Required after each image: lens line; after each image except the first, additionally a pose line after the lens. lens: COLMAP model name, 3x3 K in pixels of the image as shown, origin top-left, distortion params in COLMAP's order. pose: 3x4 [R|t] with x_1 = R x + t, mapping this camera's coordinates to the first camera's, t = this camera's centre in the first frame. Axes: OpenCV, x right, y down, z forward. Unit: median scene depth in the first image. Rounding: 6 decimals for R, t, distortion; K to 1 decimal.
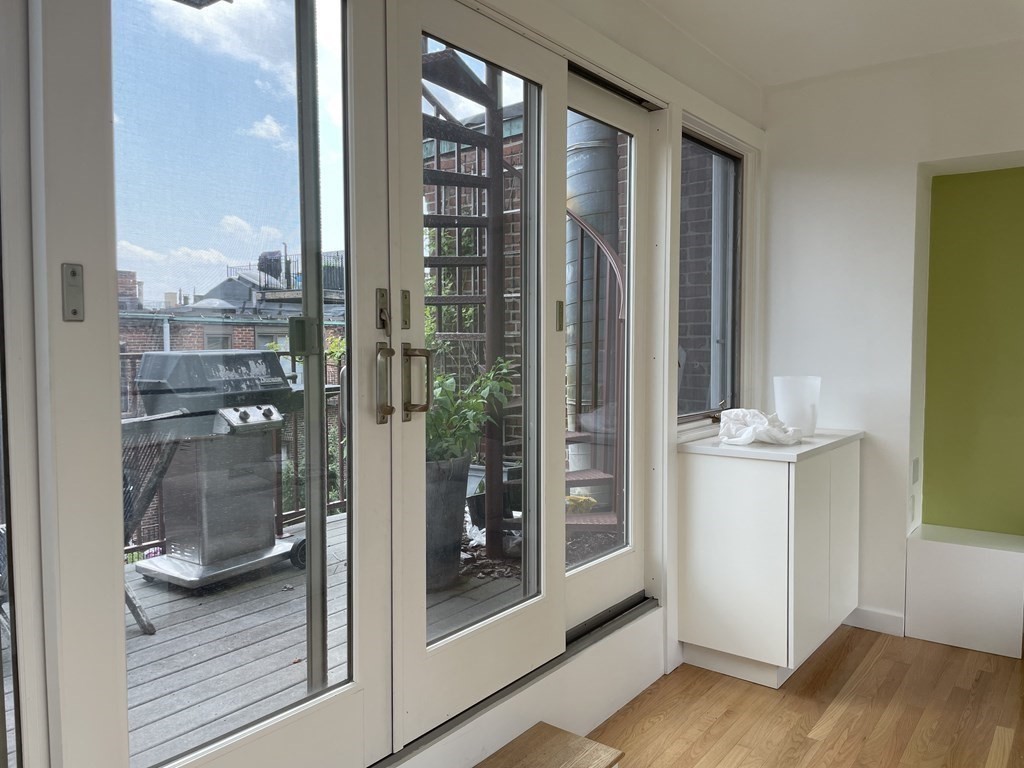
lens RADIAL K [[802.3, 0, 512.0], [0, 802.3, 384.0], [0, 0, 1]] dist [0.002460, 0.001100]
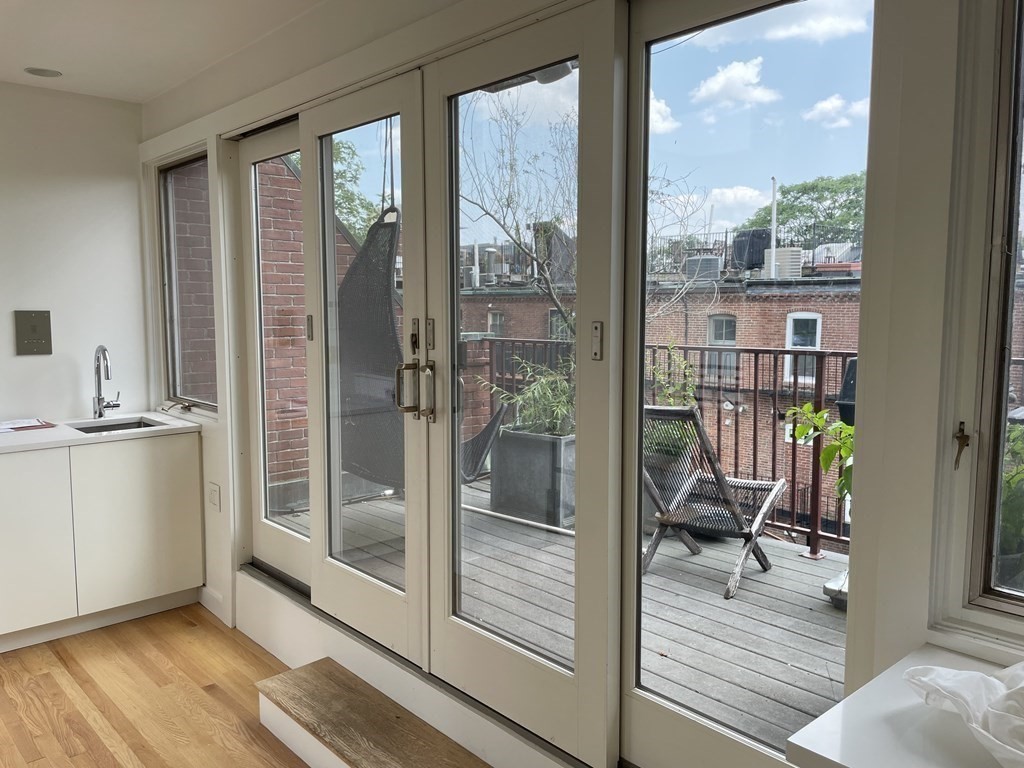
lens RADIAL K [[802.3, 0, 512.0], [0, 802.3, 384.0], [0, 0, 1]] dist [0.002460, 0.001100]
pose [[-0.202931, 0.102481, -0.973815, 0.704541], [-0.055472, 0.991708, 0.115924, -0.109839], [0.977620, 0.077544, -0.195564, 0.905055]]
